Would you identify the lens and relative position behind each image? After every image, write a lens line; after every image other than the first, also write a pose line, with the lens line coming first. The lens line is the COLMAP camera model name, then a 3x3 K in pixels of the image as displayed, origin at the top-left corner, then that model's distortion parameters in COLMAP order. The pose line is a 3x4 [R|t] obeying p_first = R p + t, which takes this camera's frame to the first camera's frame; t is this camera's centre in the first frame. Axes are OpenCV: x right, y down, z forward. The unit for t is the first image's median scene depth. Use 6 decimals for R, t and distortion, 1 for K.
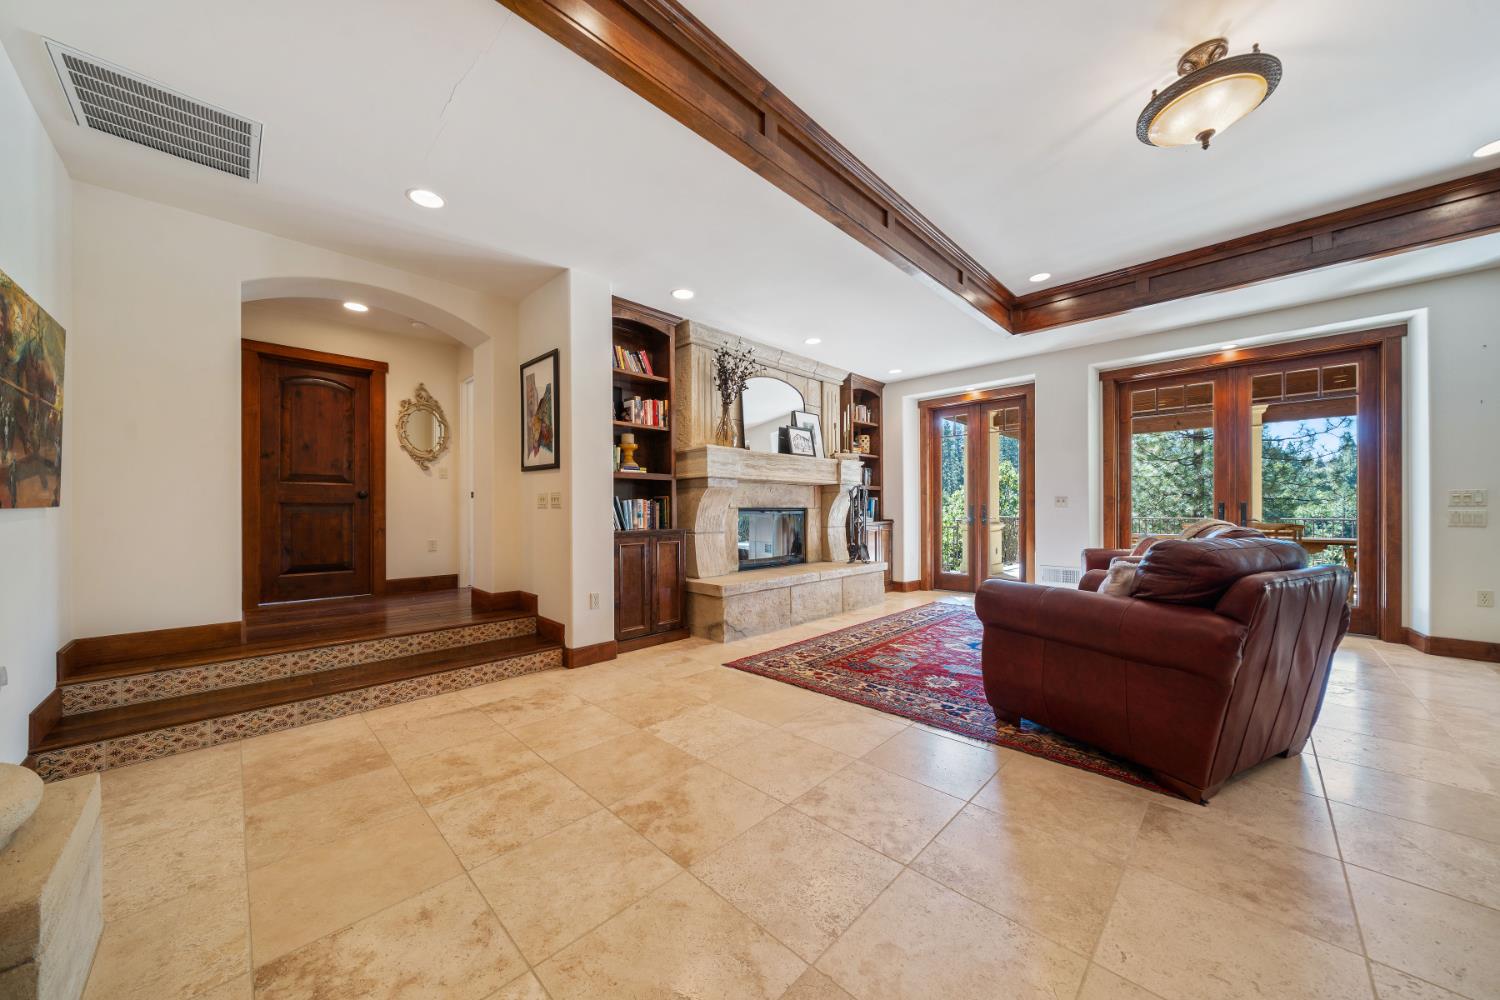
lens RADIAL K [[514.7, 0, 743.1], [0, 514.7, 510.7], [0, 0, 1]] dist [-0.002361, -0.000217]
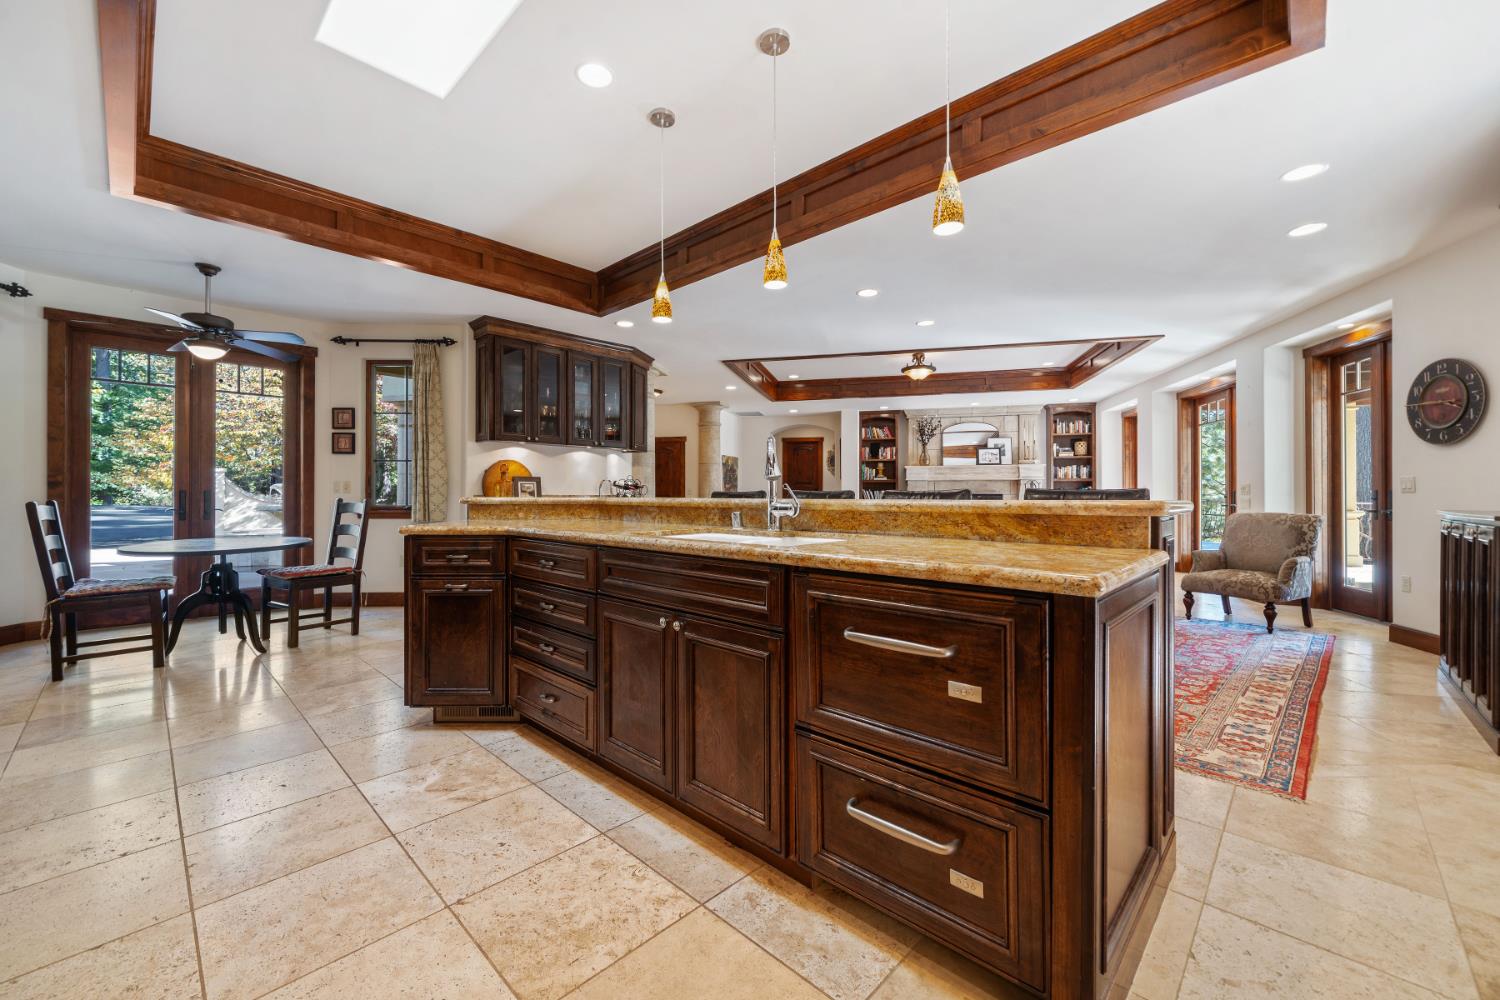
lens RADIAL K [[596.6, 0, 737.6], [0, 596.6, 495.4], [0, 0, 1]] dist [0.000306, -0.000093]
pose [[0.512609, 0.002837, -0.858618, 1.671200], [-0.003246, 0.999994, 0.001367, -0.001927], [0.858616, 0.002086, 0.512615, -0.901045]]
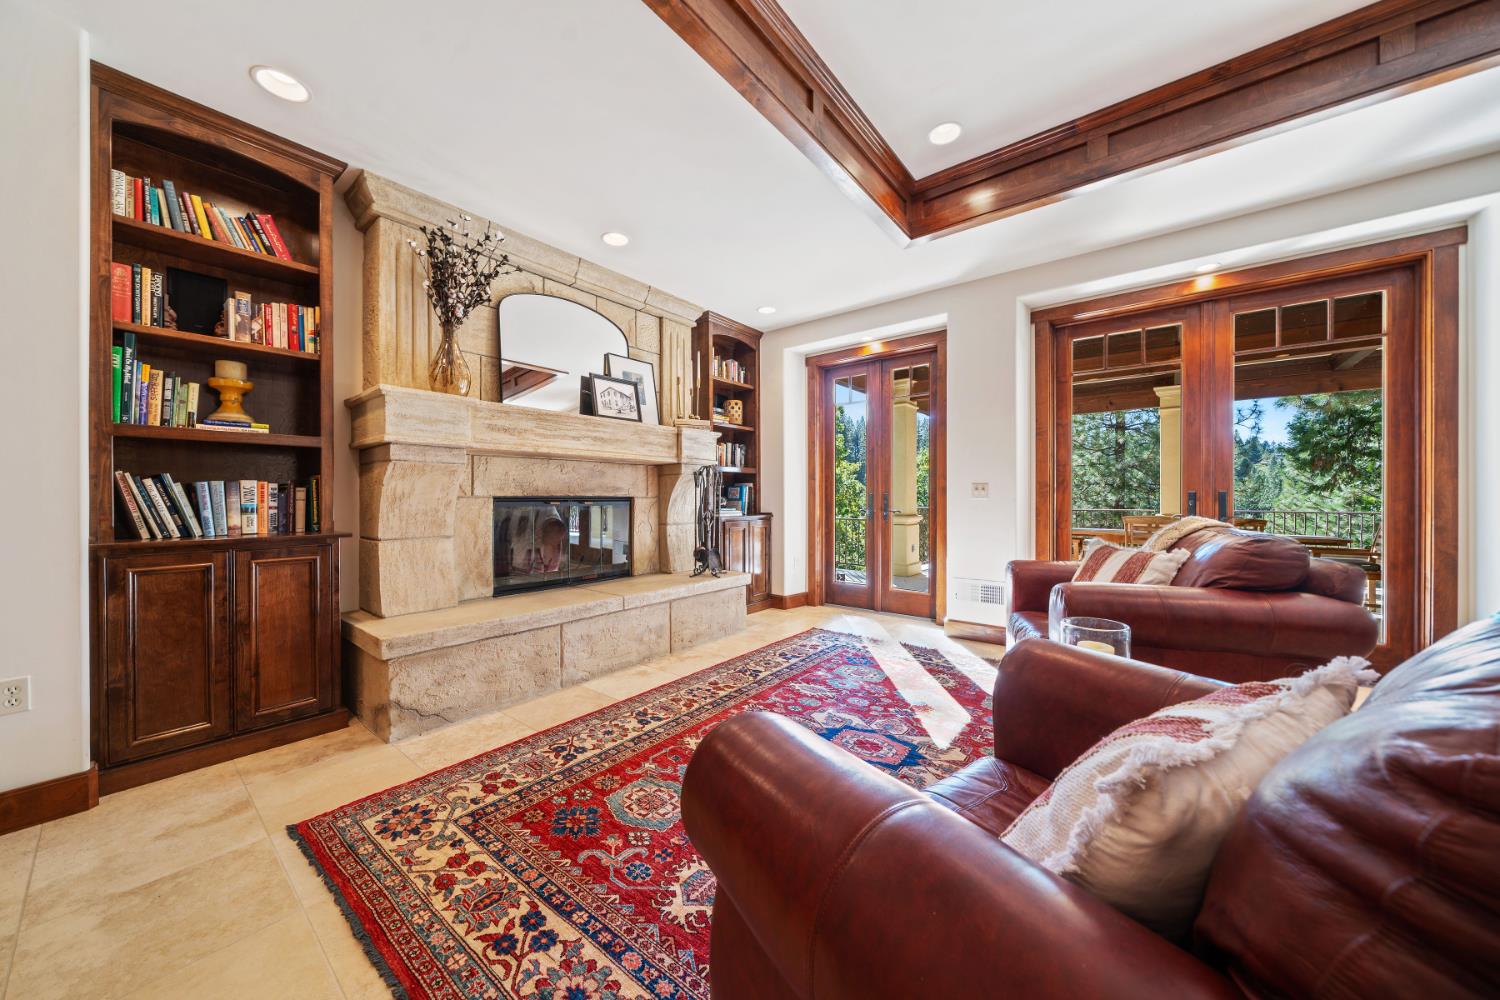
lens RADIAL K [[514.7, 0, 742.6], [0, 514.7, 498.5], [0, 0, 1]] dist [-0.002361, -0.000217]
pose [[0.994633, 0.004070, 0.103390, 0.248162], [-0.004004, 0.999992, -0.000847, -0.004149], [-0.103393, 0.000429, 0.994641, 0.369546]]
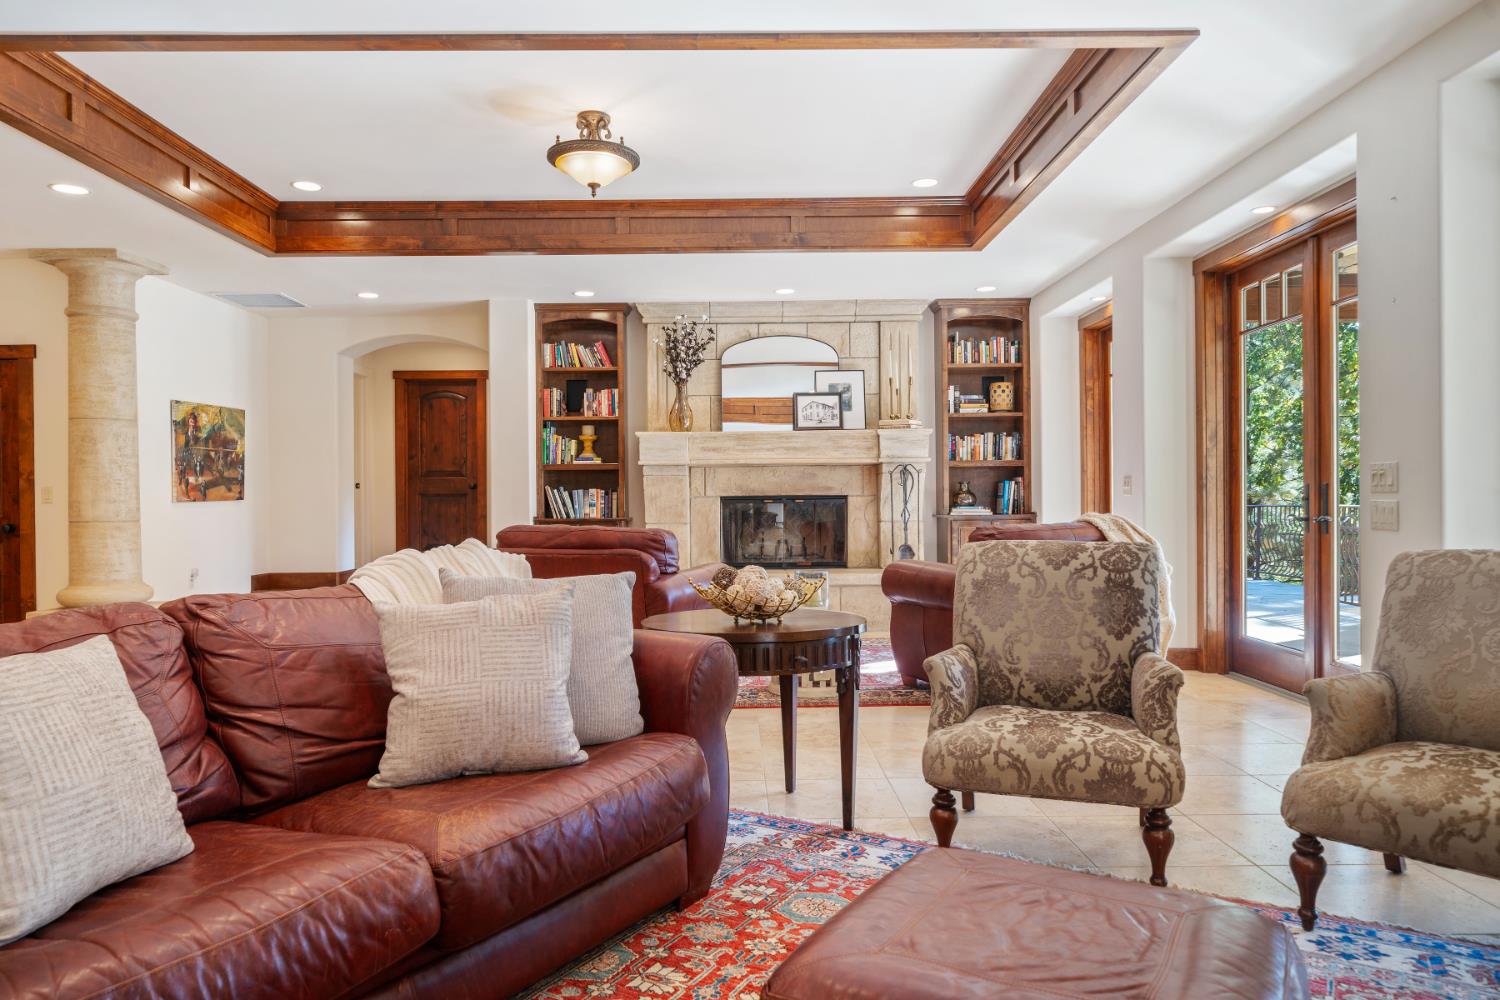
lens RADIAL K [[1013.4, 0, 739.5], [0, 1013.4, 505.1], [0, 0, 1]] dist [0.001669, 0.001912]
pose [[0.713565, 0.002478, -0.700584, 1.314137], [0.004616, 0.999955, 0.008238, -0.005259], [0.700573, -0.009113, 0.713522, -0.216135]]
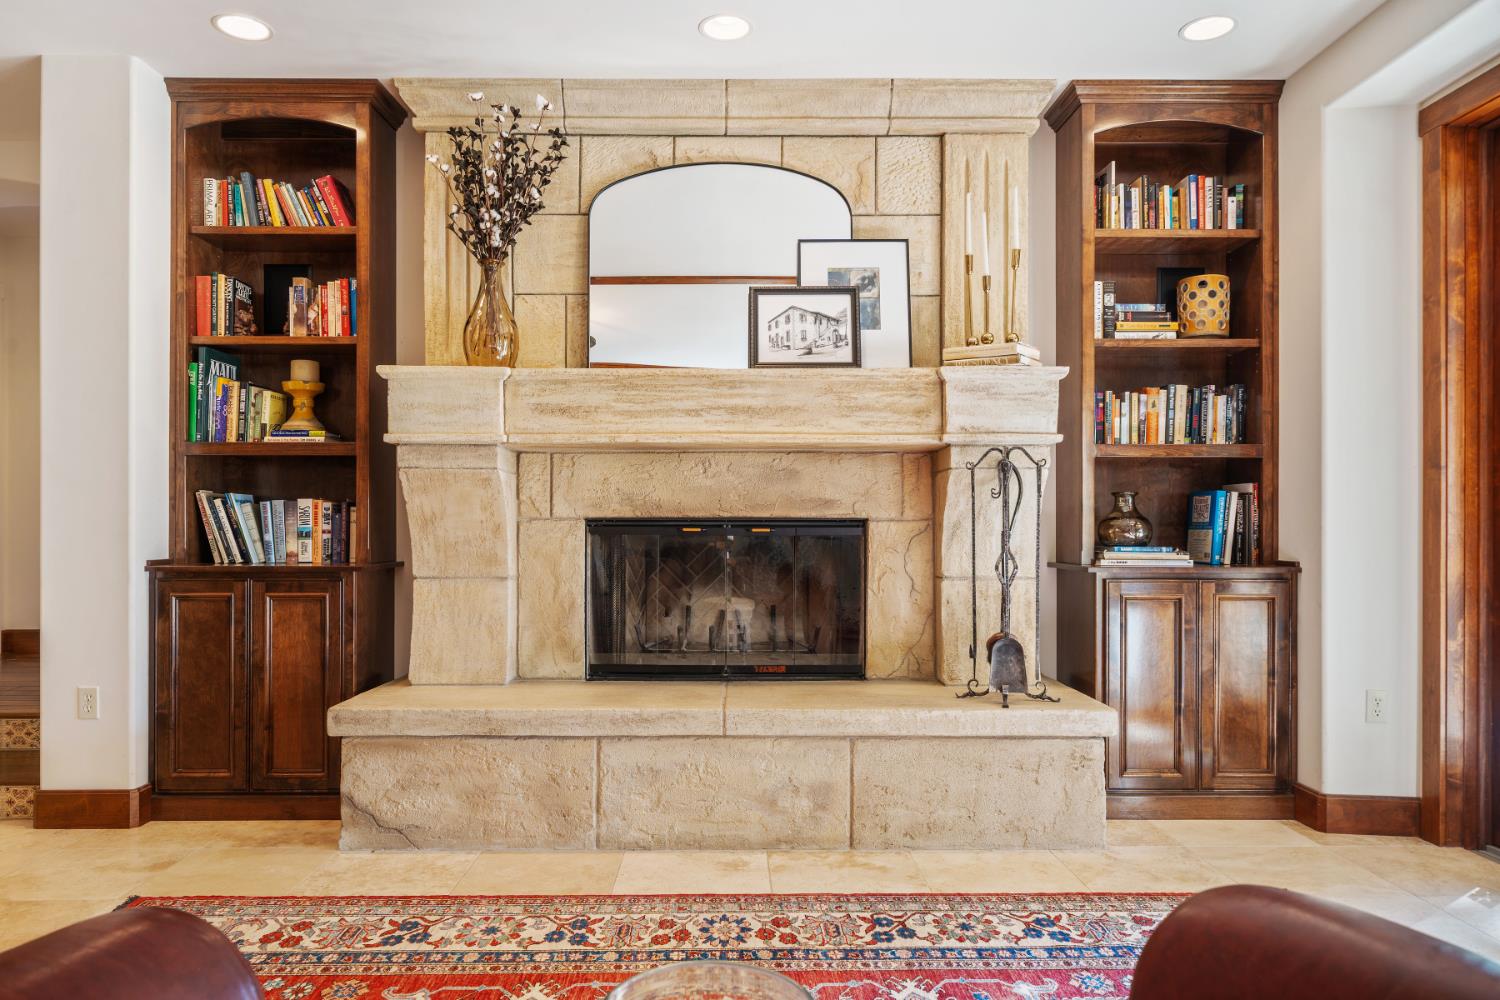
lens RADIAL K [[1013.4, 0, 739.5], [0, 1013.4, 521.5], [0, 0, 1]] dist [0.001669, 0.001912]
pose [[0.715240, 0.007632, -0.698837, 0.664682], [-0.006403, 0.999970, 0.004368, -0.007741], [0.698849, 0.001351, 0.715268, 0.573551]]
